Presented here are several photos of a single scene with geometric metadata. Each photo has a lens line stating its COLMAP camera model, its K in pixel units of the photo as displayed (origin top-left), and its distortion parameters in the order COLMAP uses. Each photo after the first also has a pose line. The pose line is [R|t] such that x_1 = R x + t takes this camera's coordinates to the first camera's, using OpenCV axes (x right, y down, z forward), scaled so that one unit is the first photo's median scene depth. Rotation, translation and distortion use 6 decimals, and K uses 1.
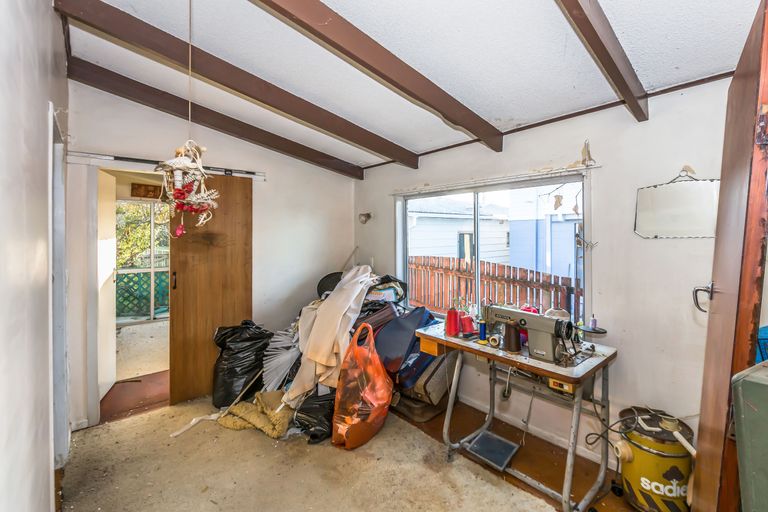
lens RADIAL K [[308.1, 0, 384.0], [0, 308.1, 256.0], [0, 0, 1]] dist [-0.008297, -0.000120]
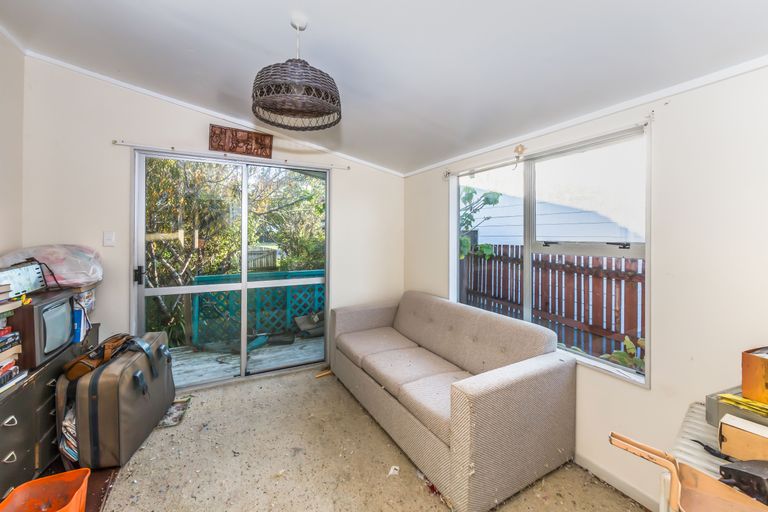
lens RADIAL K [[308.1, 0, 384.0], [0, 308.1, 256.0], [0, 0, 1]] dist [-0.008297, -0.000120]
pose [[0.968491, 0.003417, -0.249026, -0.367044], [-0.001012, 0.999952, 0.009788, -0.005835], [0.249047, -0.009228, 0.968447, 0.518814]]
